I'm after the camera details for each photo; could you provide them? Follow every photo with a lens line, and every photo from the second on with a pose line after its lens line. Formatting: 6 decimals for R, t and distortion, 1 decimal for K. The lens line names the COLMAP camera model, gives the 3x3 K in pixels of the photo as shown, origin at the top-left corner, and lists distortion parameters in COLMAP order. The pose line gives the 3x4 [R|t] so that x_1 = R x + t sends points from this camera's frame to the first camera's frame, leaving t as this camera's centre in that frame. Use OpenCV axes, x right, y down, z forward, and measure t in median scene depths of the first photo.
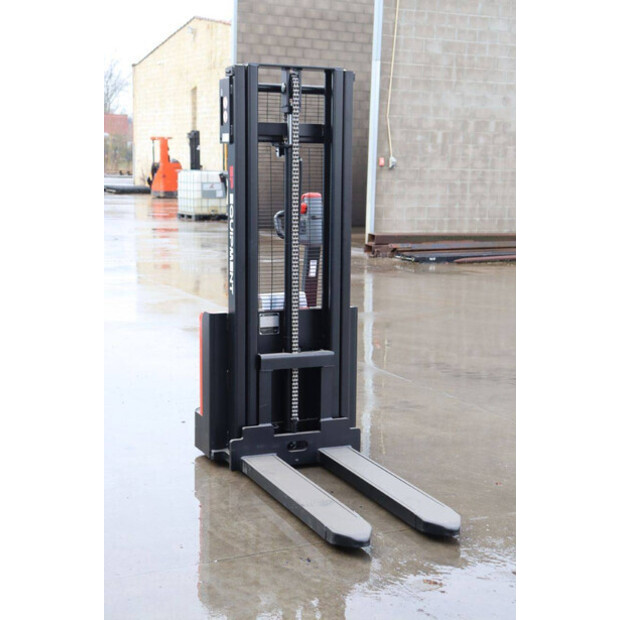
lens RADIAL K [[1070.1, 0, 310.0], [0, 1070.1, 310.0], [0, 0, 1]] dist [0.177547, 0.221049]
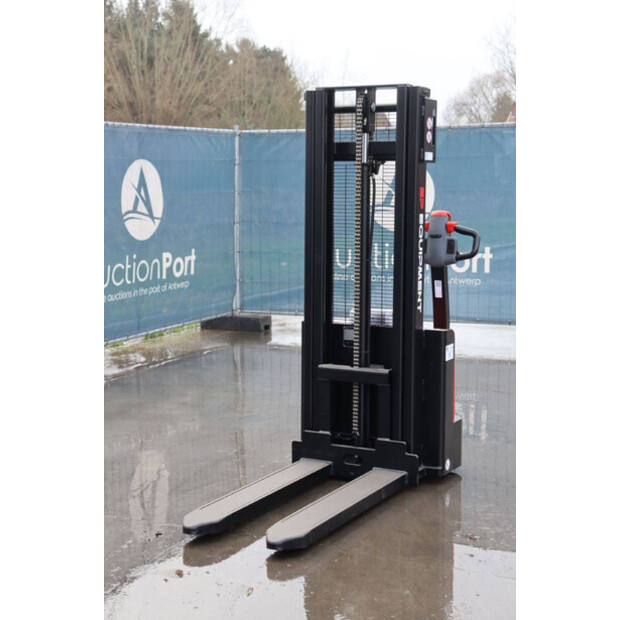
lens RADIAL K [[1154.0, 0, 310.0], [0, 1154.0, 310.0], [0, 0, 1]] dist [0.251257, 0.012735]
pose [[0.630578, 0.073921, -0.772597, 0.799268], [-0.098321, 0.995042, 0.014957, -0.025876], [0.769873, 0.066531, 0.634720, 0.267915]]
